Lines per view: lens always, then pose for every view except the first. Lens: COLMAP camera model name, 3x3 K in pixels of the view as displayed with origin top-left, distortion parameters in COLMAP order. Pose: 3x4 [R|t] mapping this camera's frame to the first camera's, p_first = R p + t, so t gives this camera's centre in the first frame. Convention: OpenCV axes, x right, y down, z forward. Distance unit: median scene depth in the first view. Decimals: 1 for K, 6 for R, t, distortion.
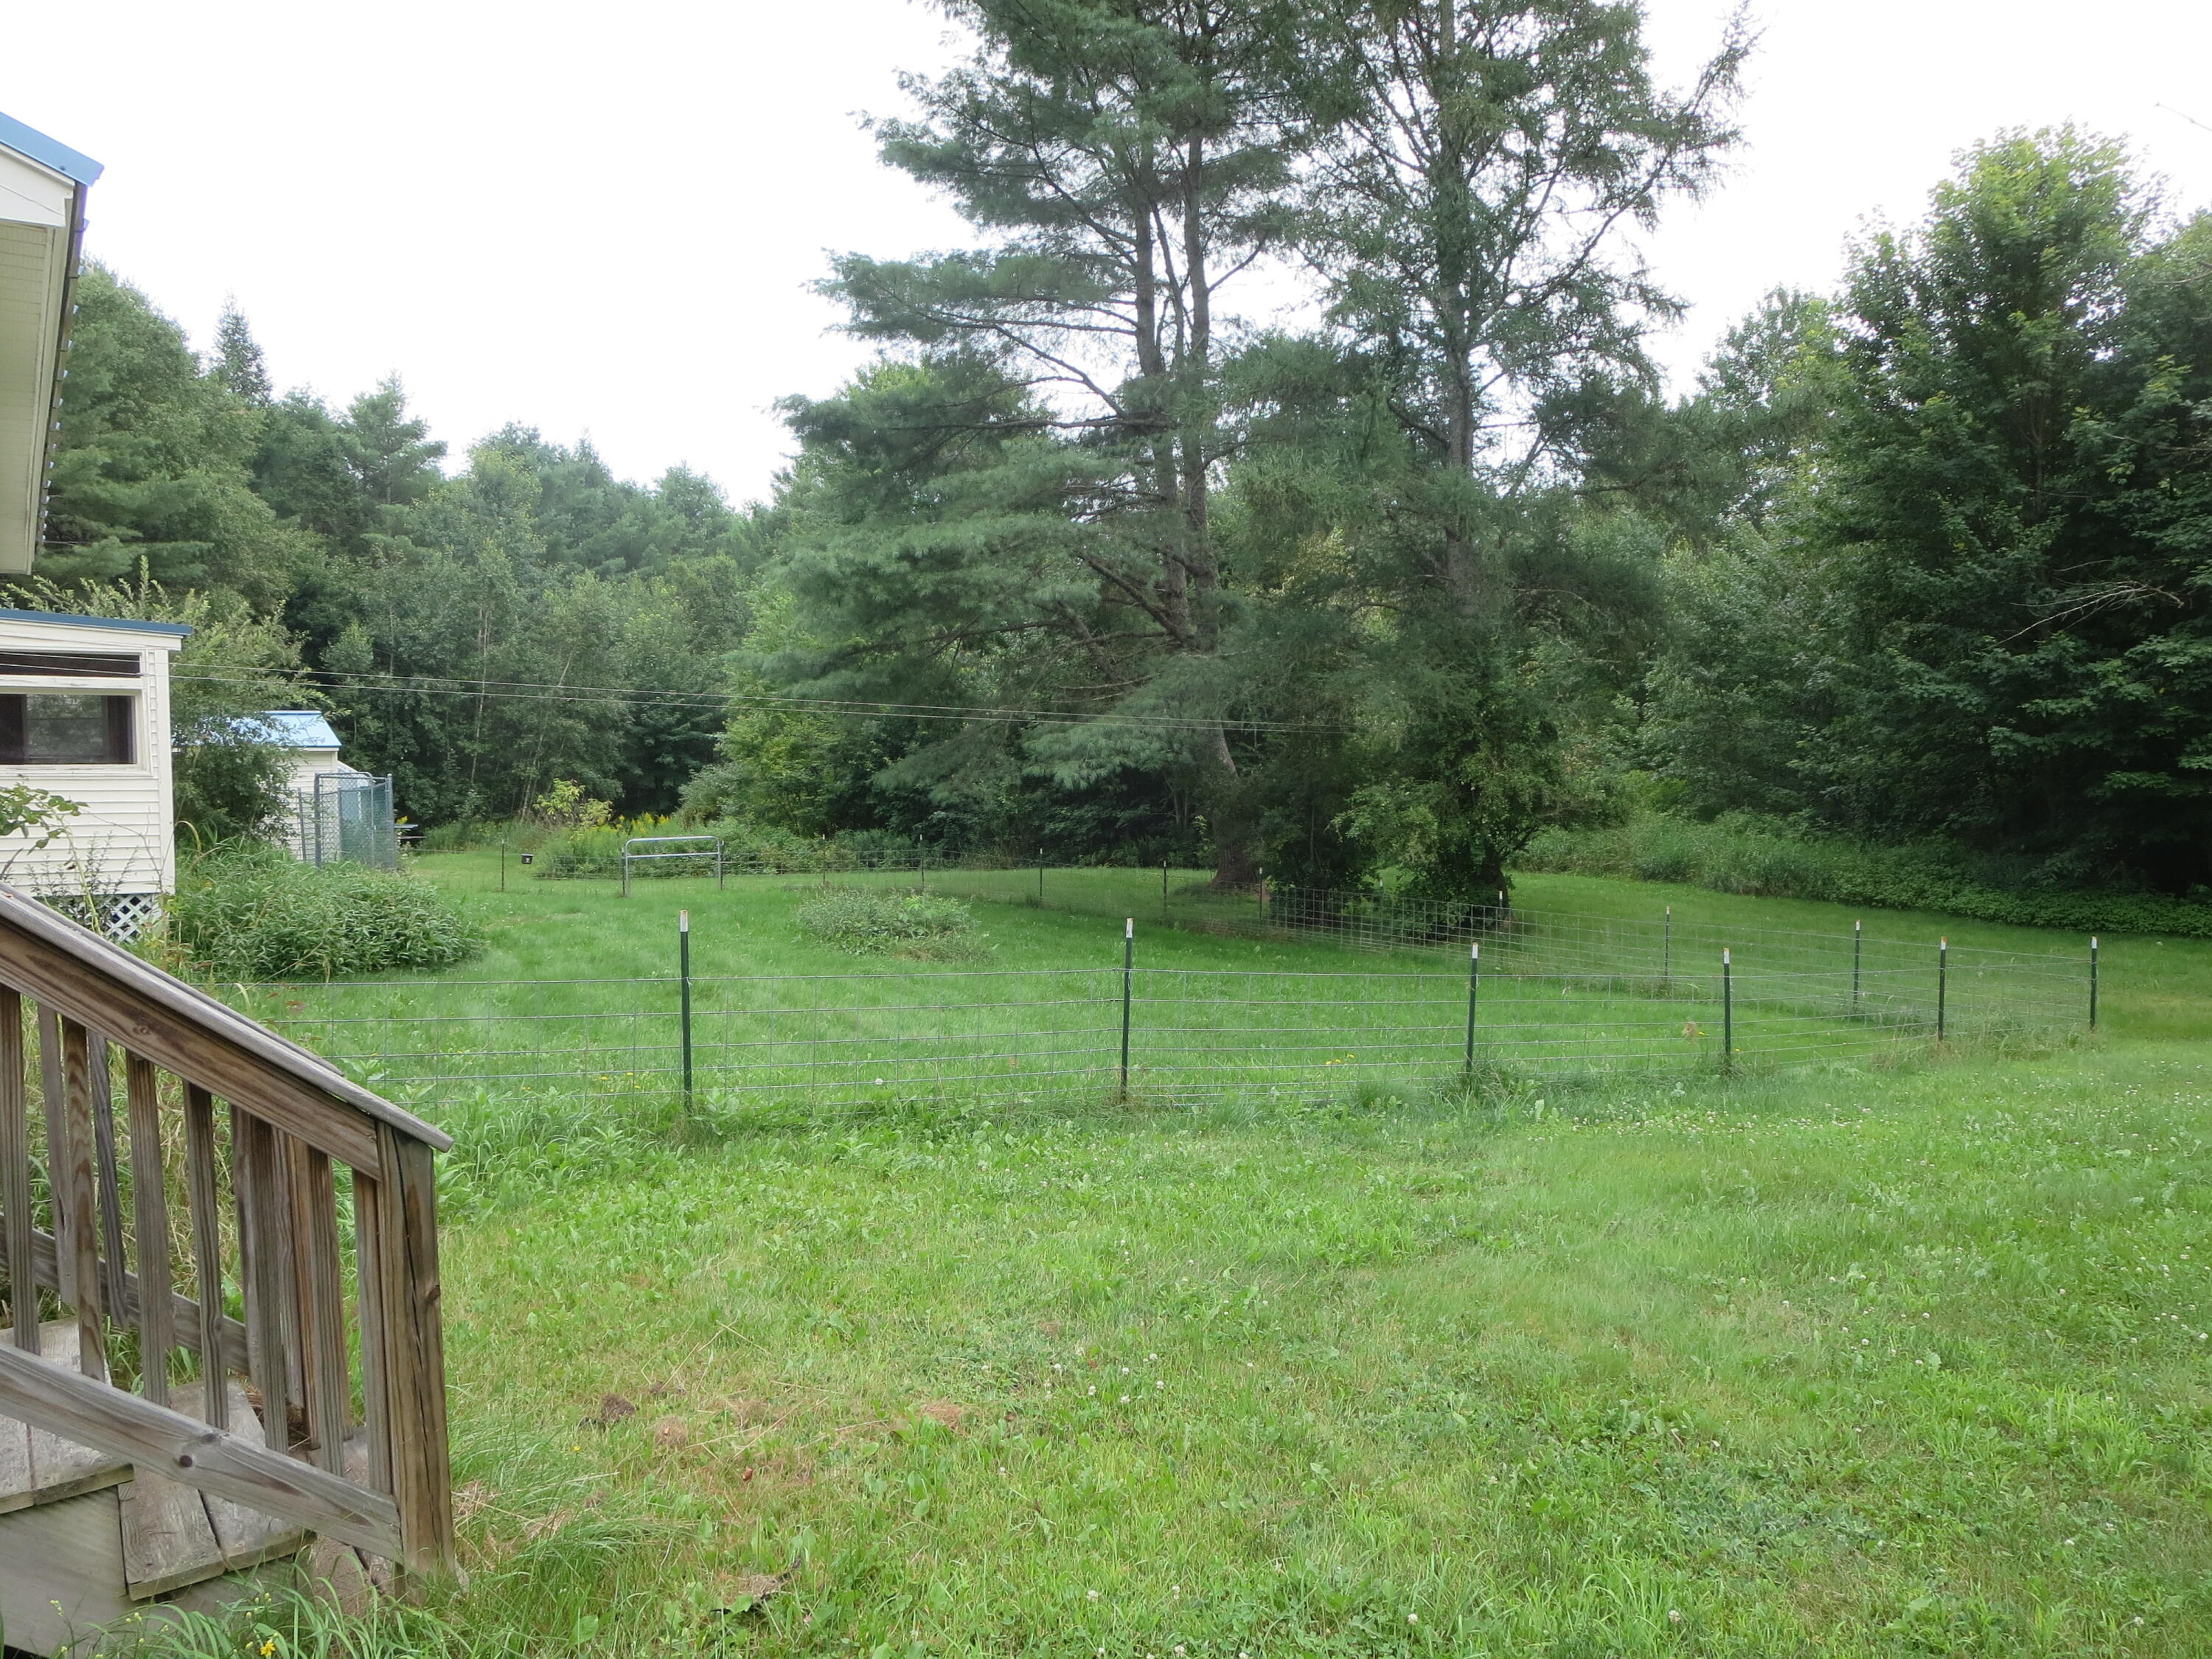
lens RADIAL K [[1557.4, 0, 1102.0], [0, 1557.4, 817.4], [0, 0, 1]] dist [-0.026237, 0.005940]
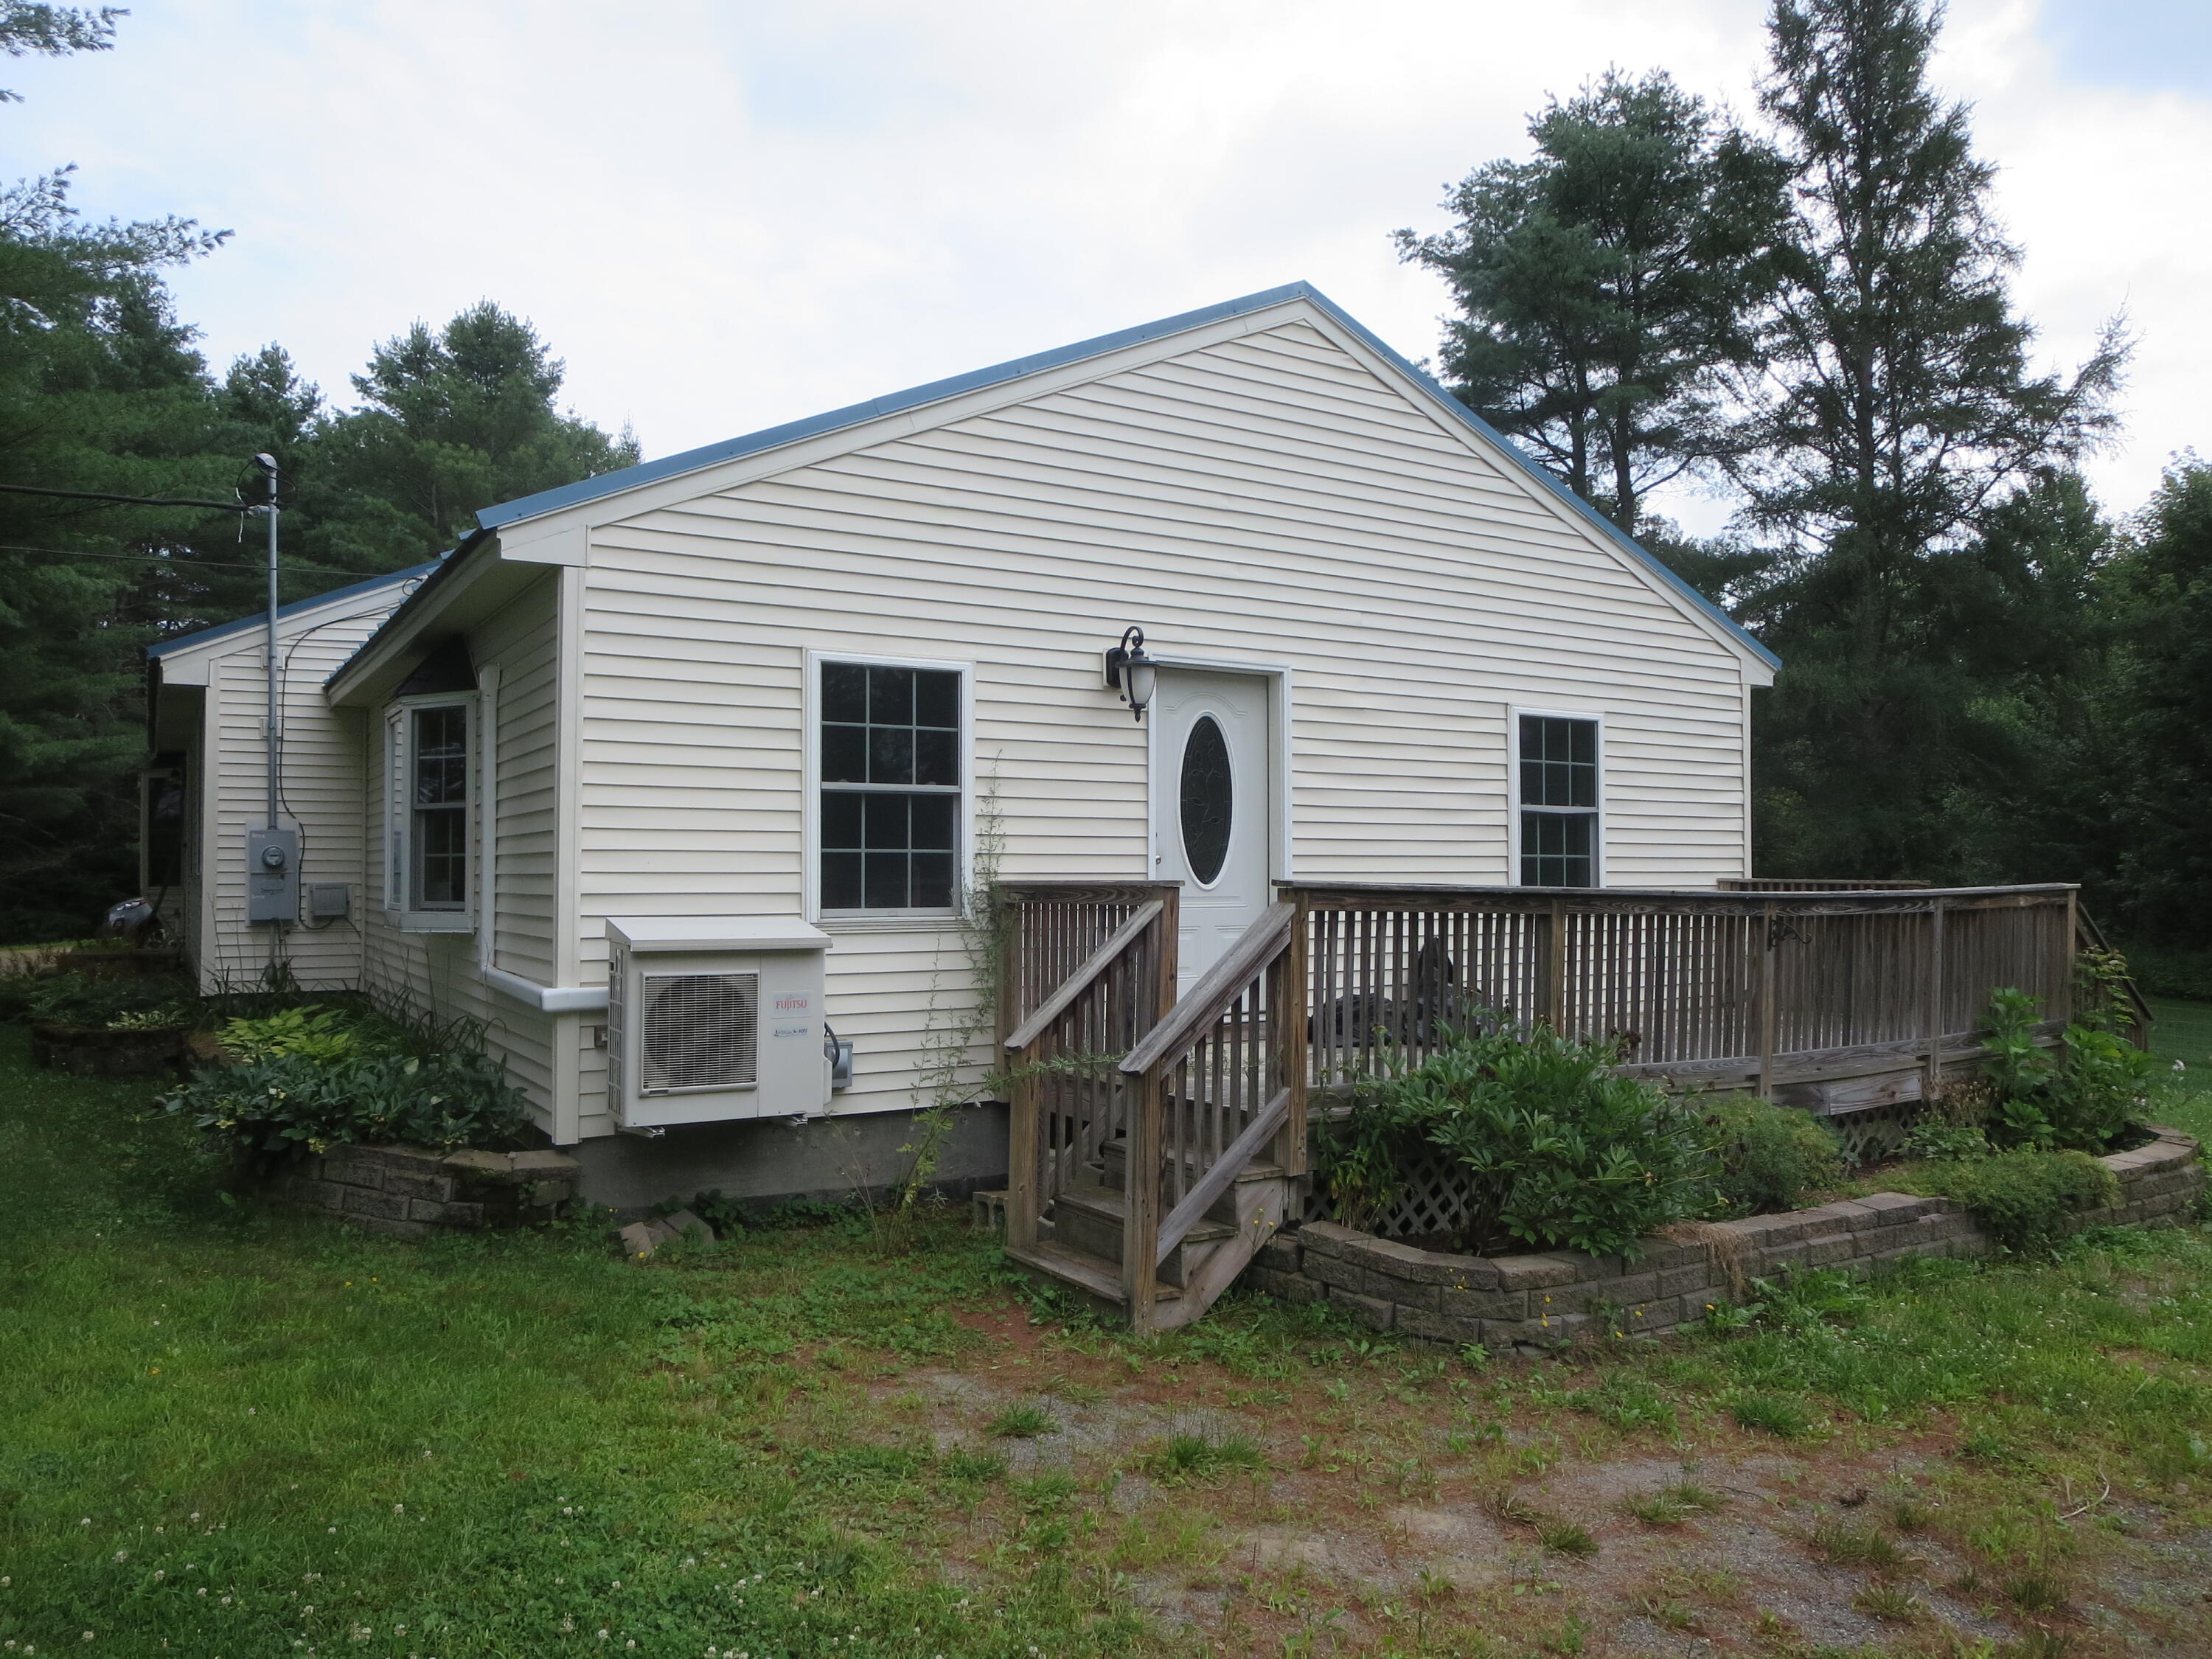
lens RADIAL K [[1583.0, 0, 1106.0], [0, 1583.0, 829.5], [0, 0, 1]] dist [-0.022523, 0.001506]
pose [[0.997529, 0.032134, -0.062474, -0.282840], [-0.034727, 0.998561, -0.040866, -0.000023], [0.061071, 0.042935, 0.997210, -0.308654]]
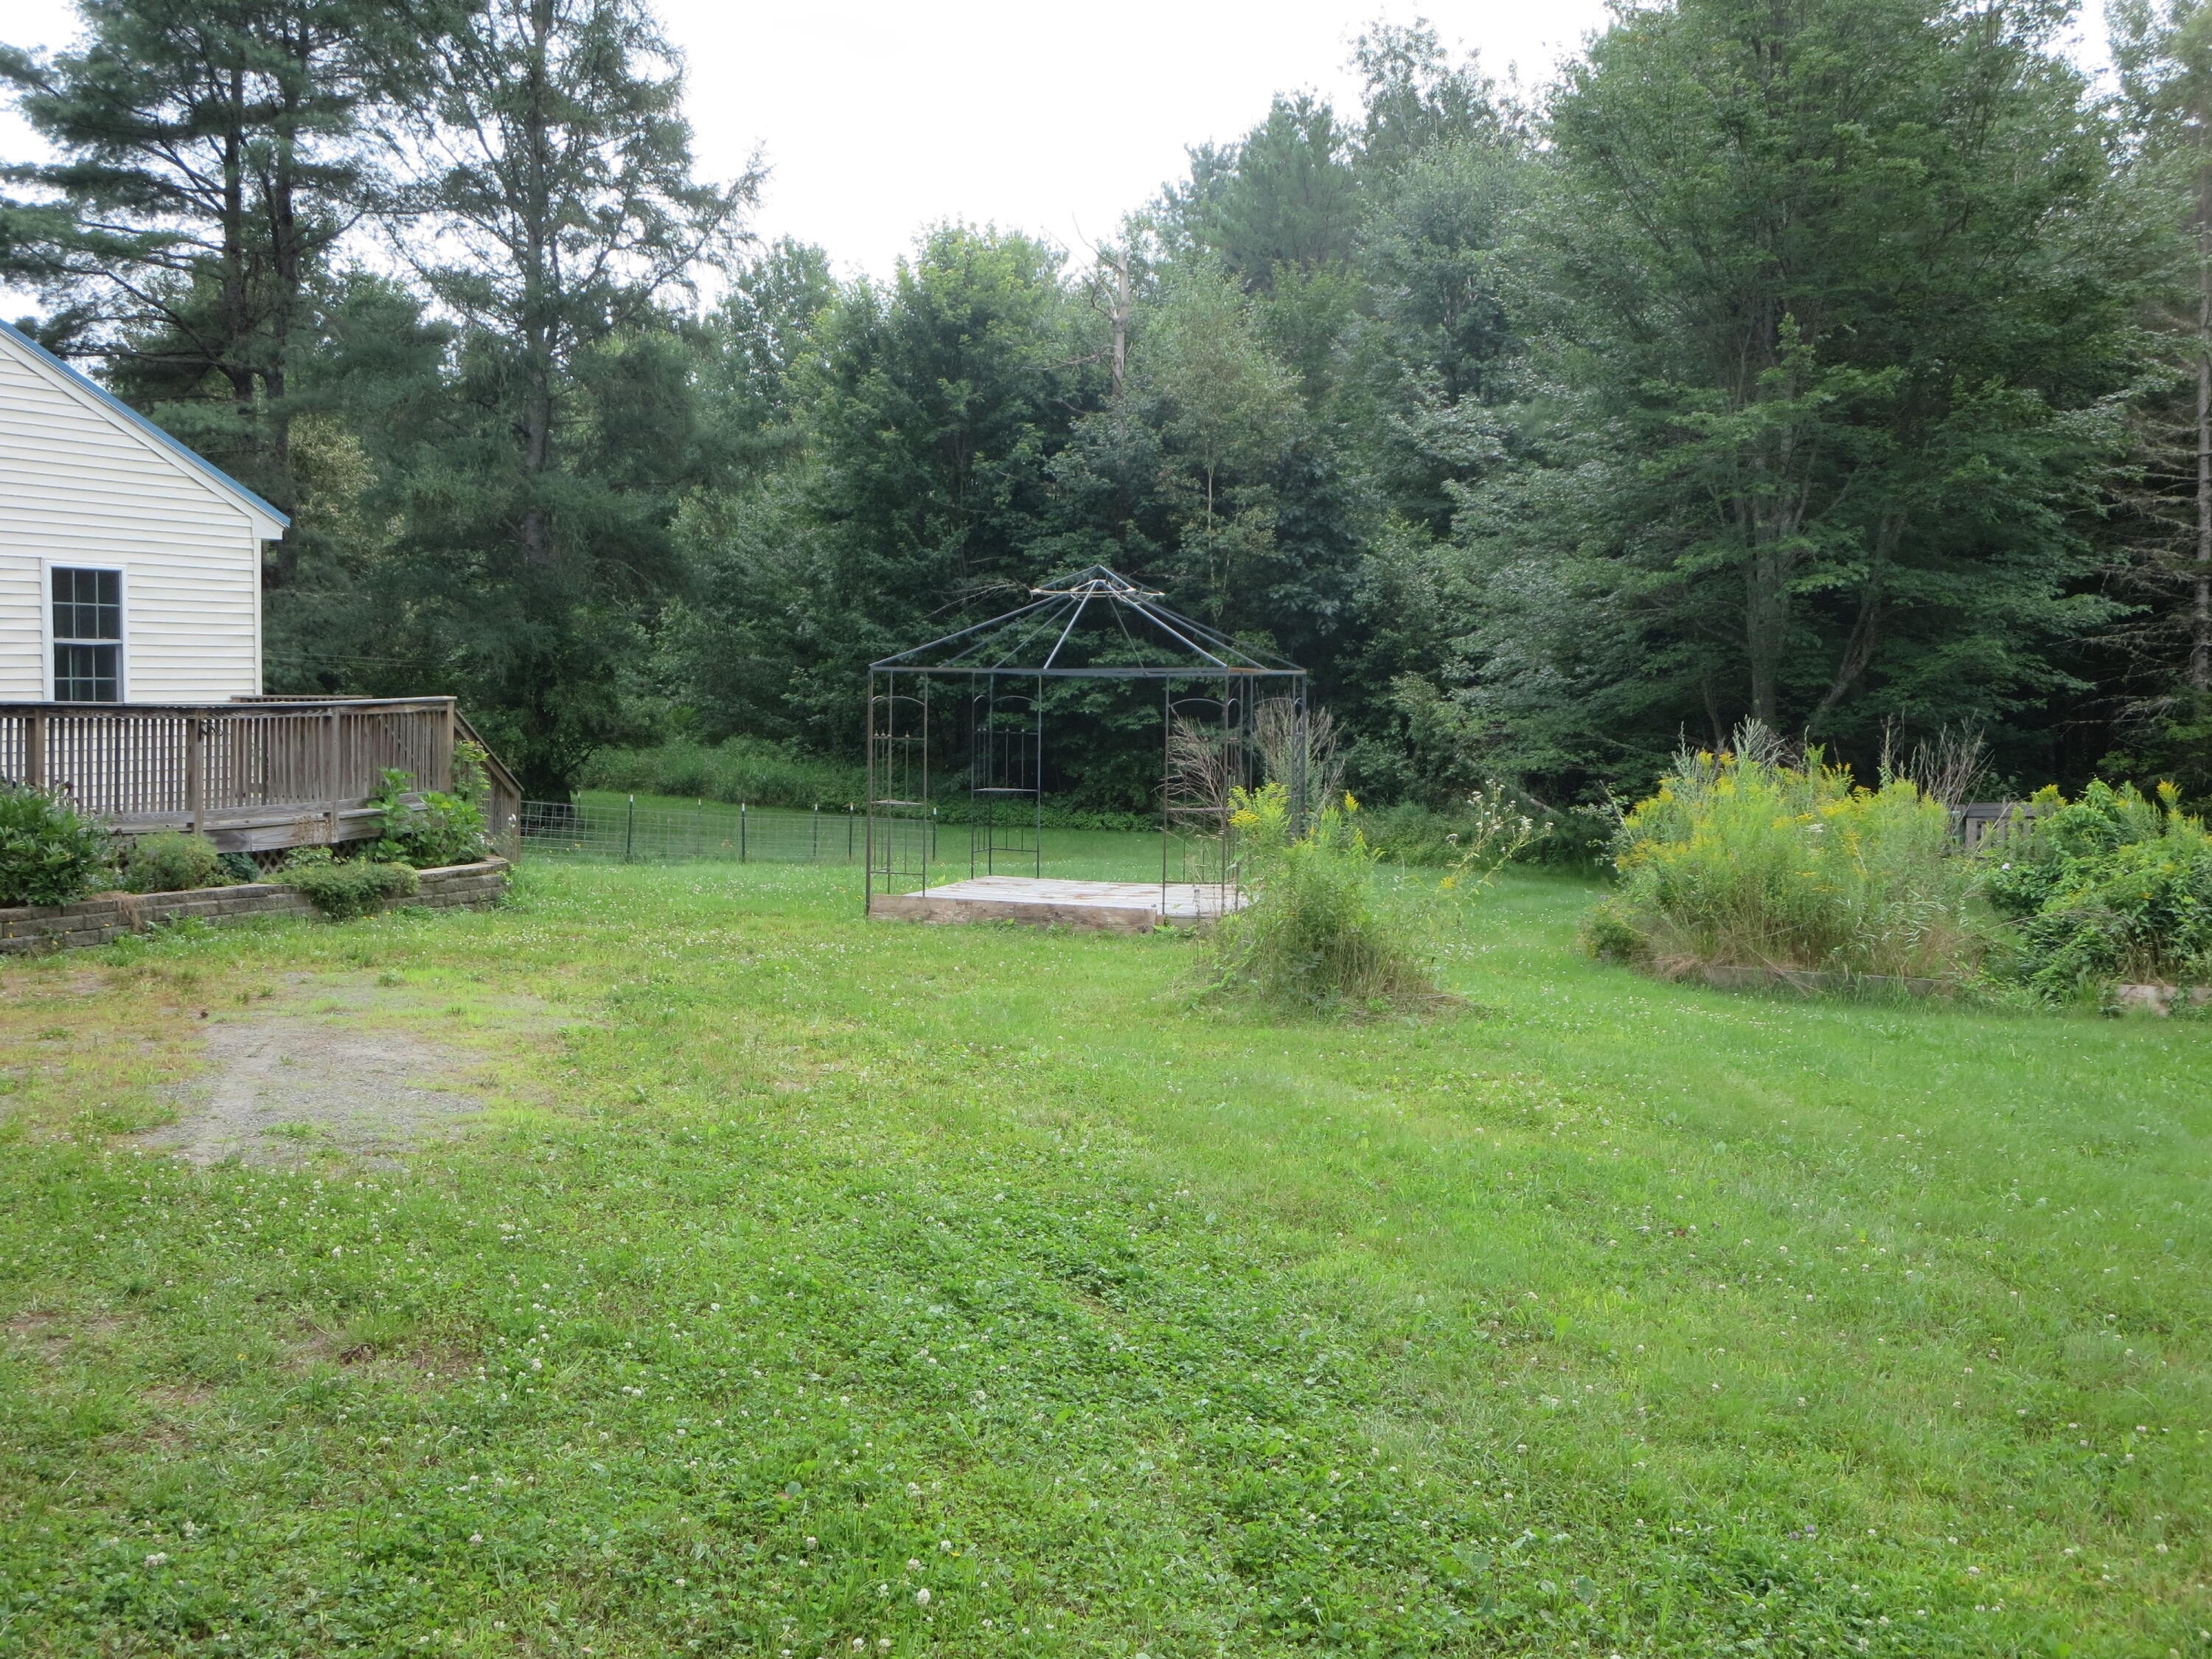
lens RADIAL K [[2329.5, 0, 1094.3], [0, 2329.5, 769.7], [0, 0, 1]] dist [-0.062299, 0.027956]
pose [[0.854882, 0.010090, 0.518724, -0.300770], [-0.015807, 0.999853, 0.006602, 0.005821], [-0.518581, -0.013843, 0.854916, -0.704787]]
